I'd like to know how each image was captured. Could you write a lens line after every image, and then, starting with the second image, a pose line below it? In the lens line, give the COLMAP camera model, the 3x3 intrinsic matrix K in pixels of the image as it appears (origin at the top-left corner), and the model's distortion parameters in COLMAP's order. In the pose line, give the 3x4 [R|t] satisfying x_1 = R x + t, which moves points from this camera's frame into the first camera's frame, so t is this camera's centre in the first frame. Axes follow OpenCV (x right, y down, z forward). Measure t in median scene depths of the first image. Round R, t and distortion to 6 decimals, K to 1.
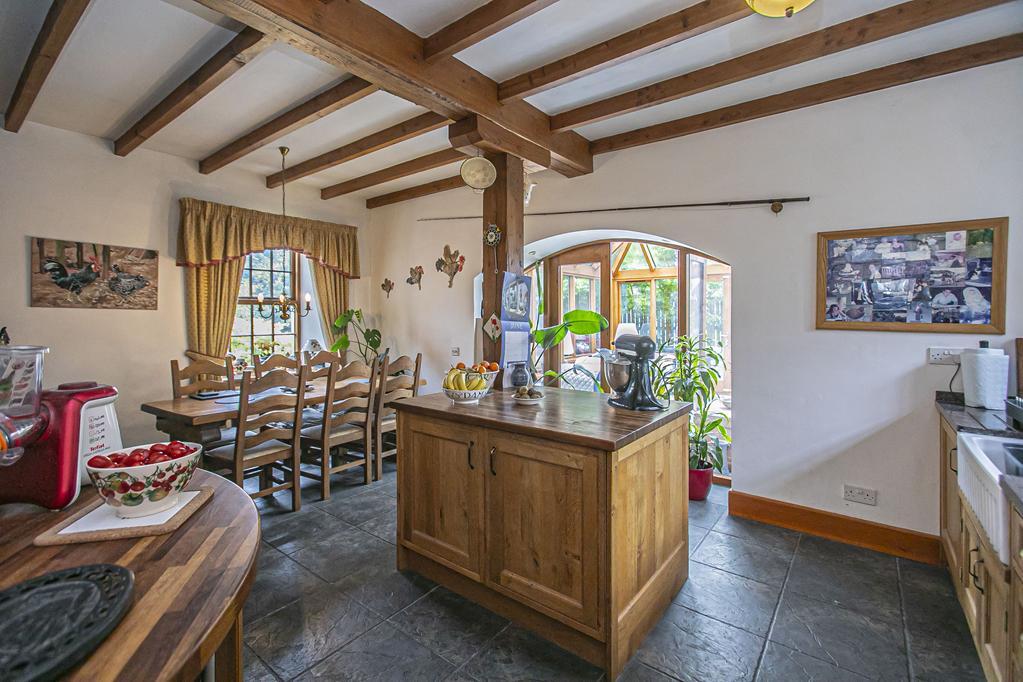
lens RADIAL K [[460.9, 0, 510.7], [0, 460.9, 316.1], [0, 0, 1]] dist [-0.000036, 0.000064]
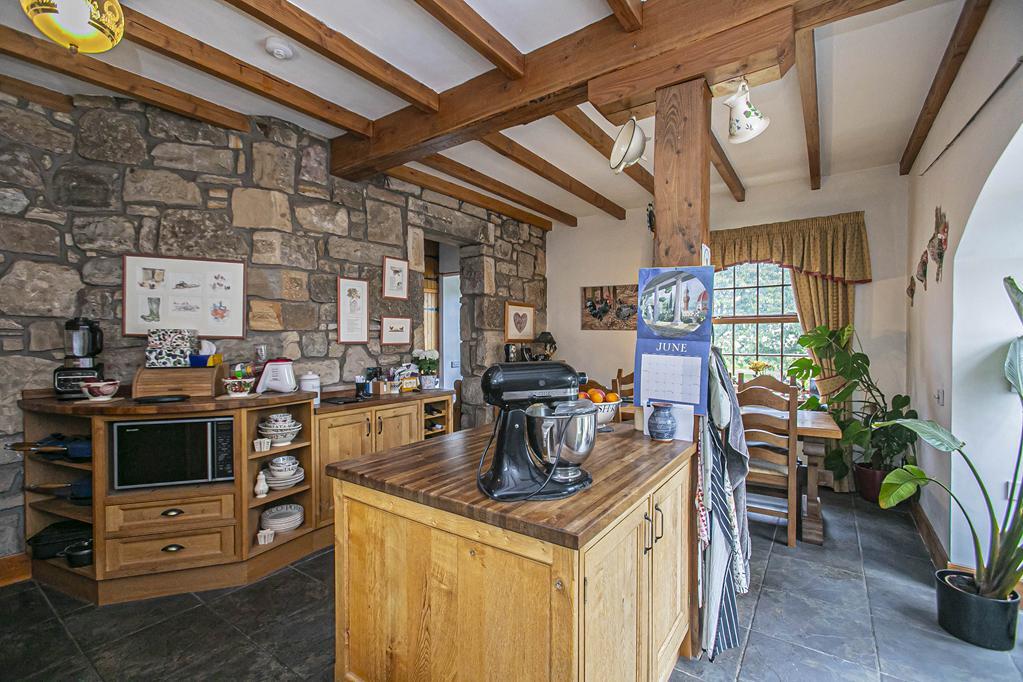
lens RADIAL K [[452.5, 0, 497.2], [0, 452.5, 343.9], [0, 0, 1]] dist [0.001070, 0.000496]
pose [[0.030314, 0.015626, -0.999418, 0.535860], [-0.002558, 0.999876, 0.015556, 0.005958], [0.999537, 0.002085, 0.030351, 0.615820]]
